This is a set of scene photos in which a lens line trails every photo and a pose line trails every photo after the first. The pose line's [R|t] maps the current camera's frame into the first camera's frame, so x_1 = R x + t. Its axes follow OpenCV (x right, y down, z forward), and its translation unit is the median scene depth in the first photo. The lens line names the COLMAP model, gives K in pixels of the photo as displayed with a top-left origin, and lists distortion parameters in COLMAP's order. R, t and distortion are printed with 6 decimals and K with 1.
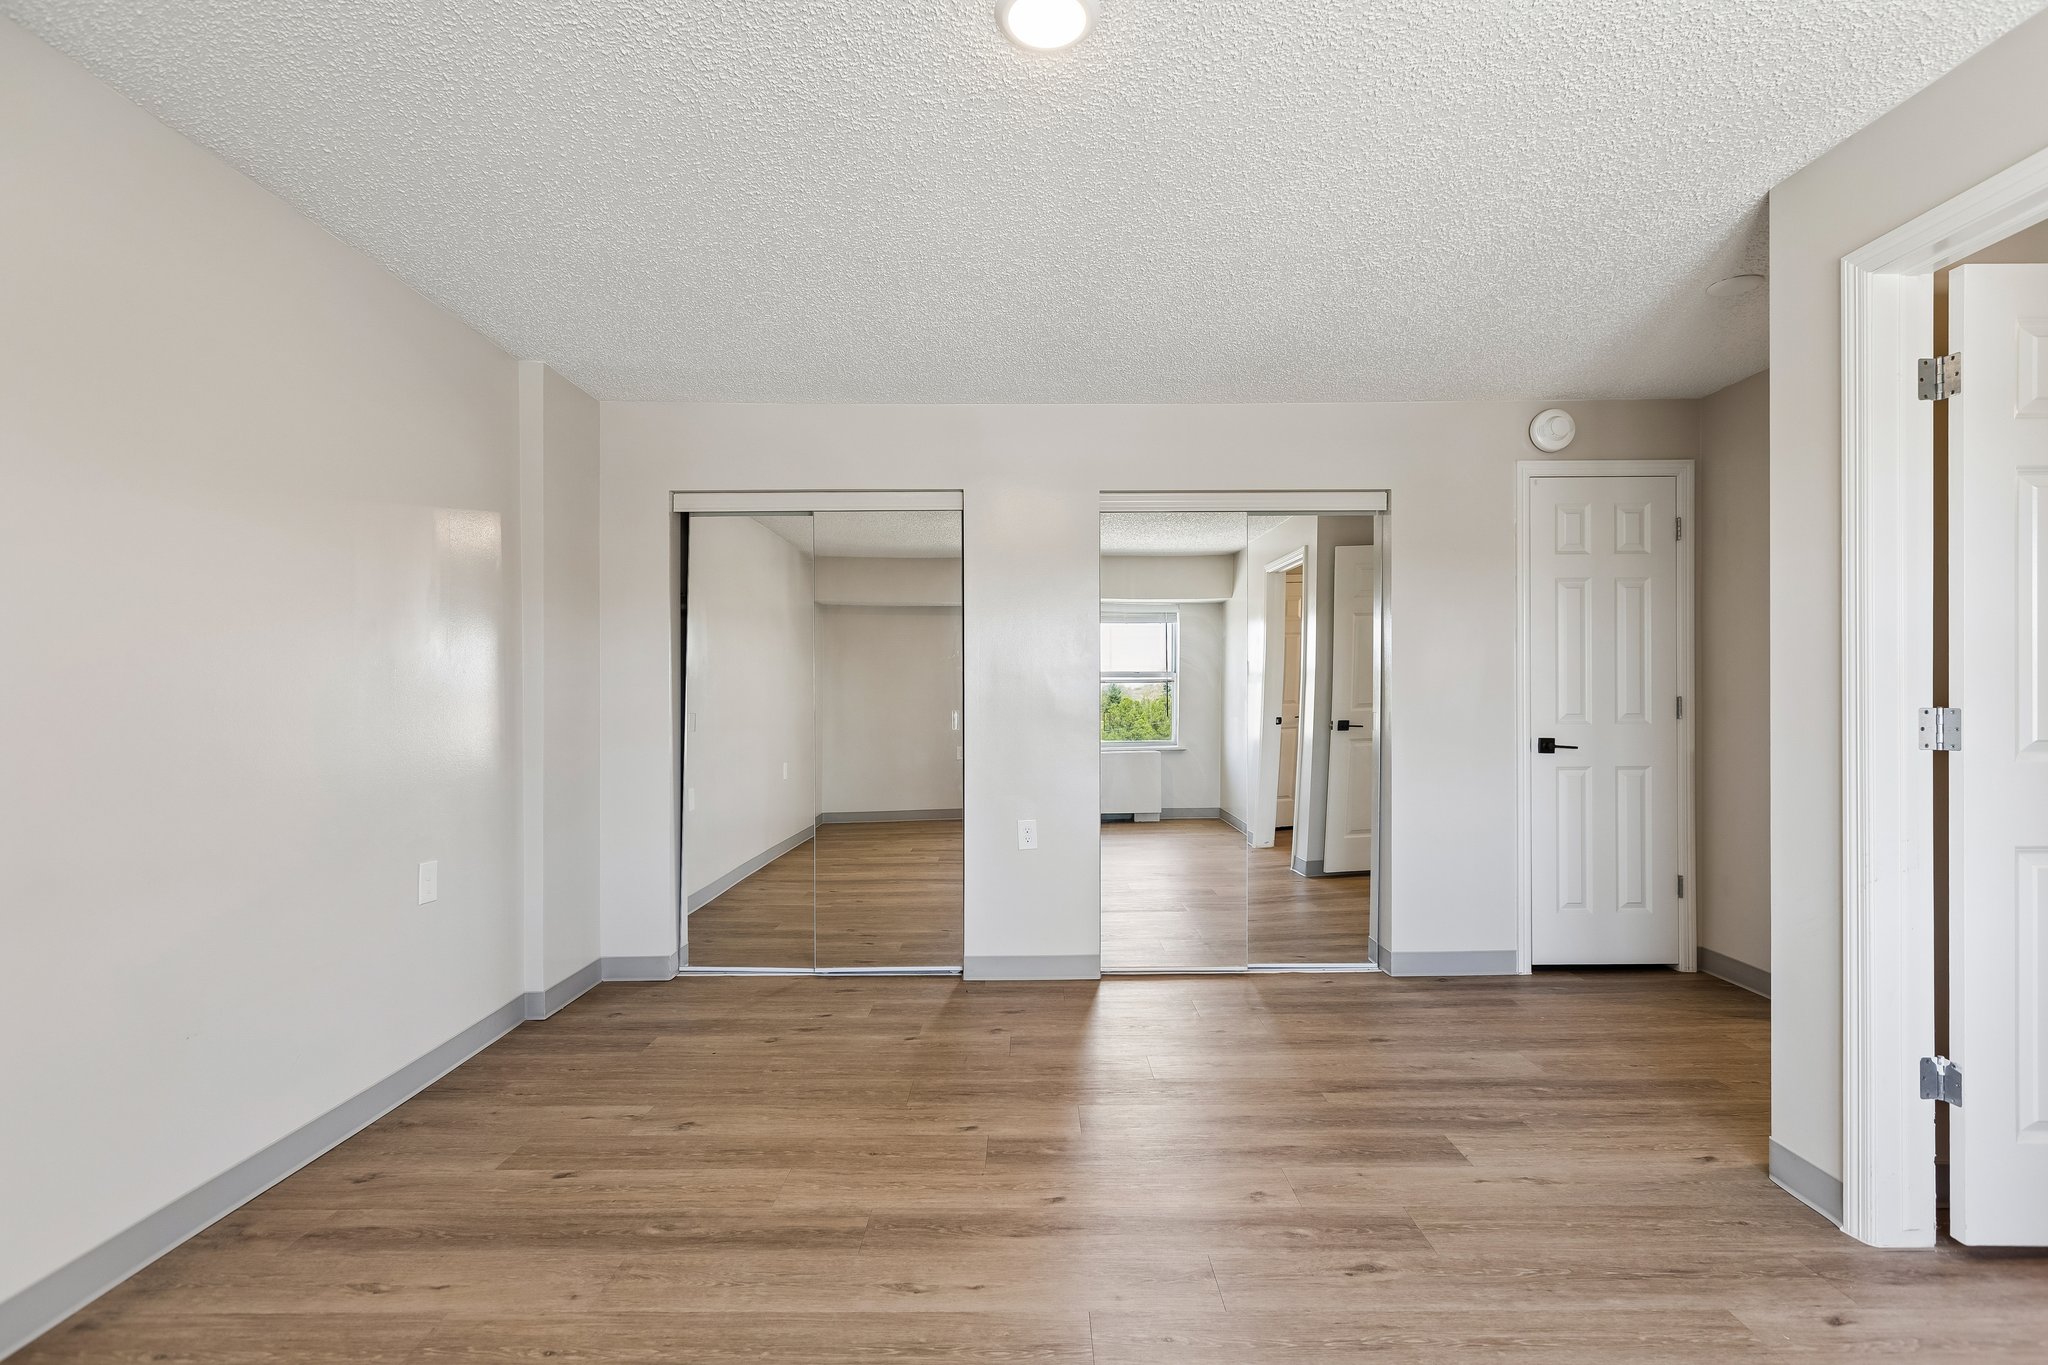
lens RADIAL K [[908.1, 0, 1024.0], [0, 908.1, 682.5], [0, 0, 1]] dist [-0.000352, -0.000281]
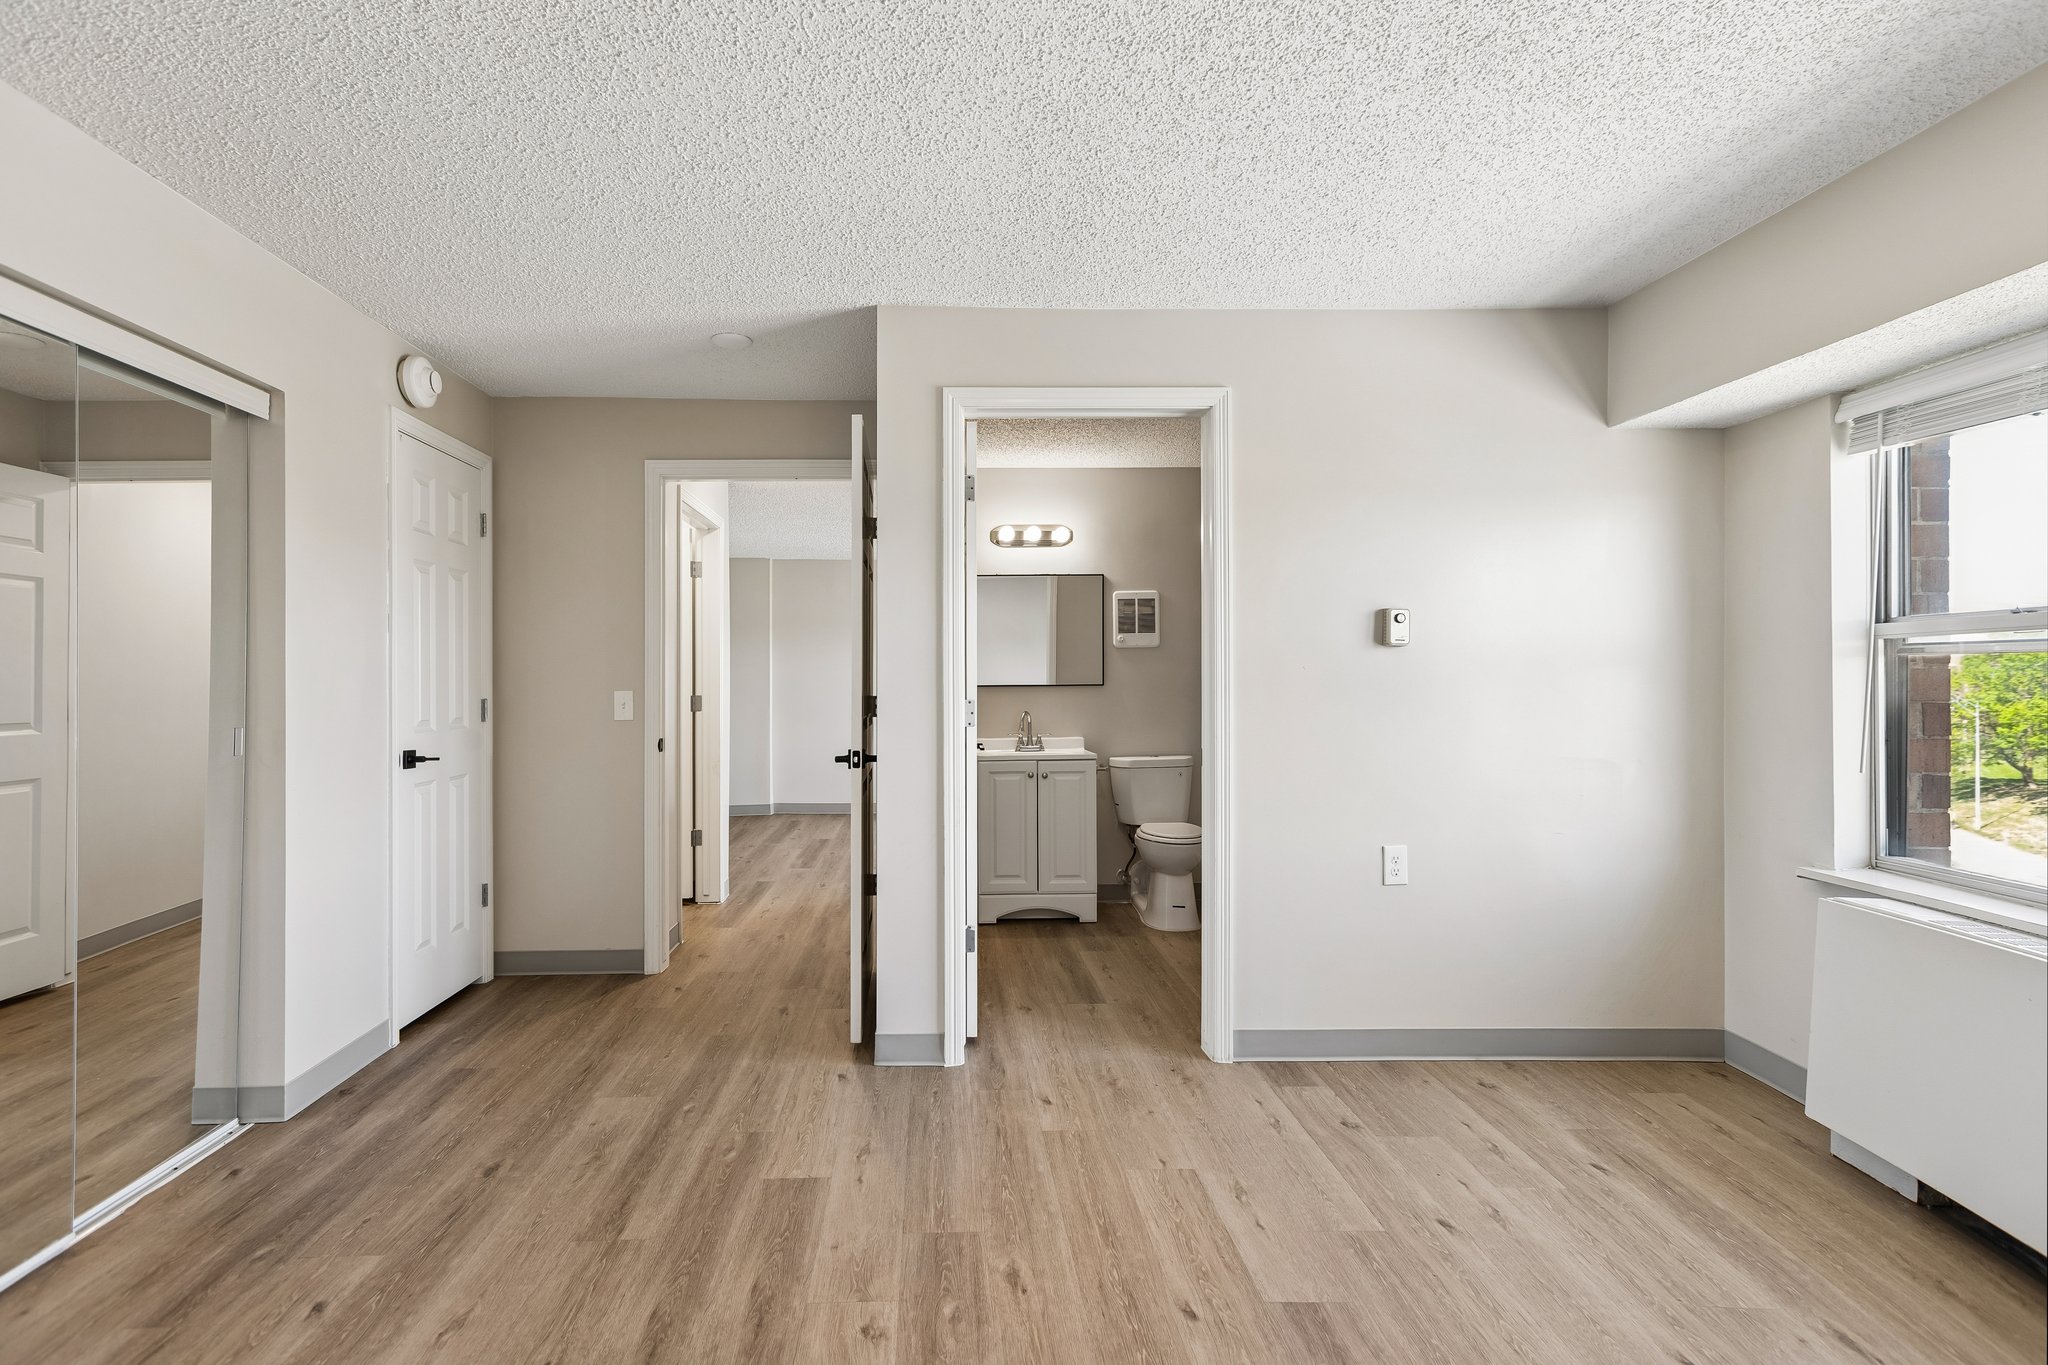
lens RADIAL K [[1013.4, 0, 901.5], [0, 1013.4, 678.4], [0, 0, 1]] dist [-0.066819, 0.113770]
pose [[0.005477, 0.008769, 0.999947, -0.460943], [0.011305, 0.999897, -0.008831, 0.011830], [-0.999921, 0.011353, 0.005377, 0.735268]]
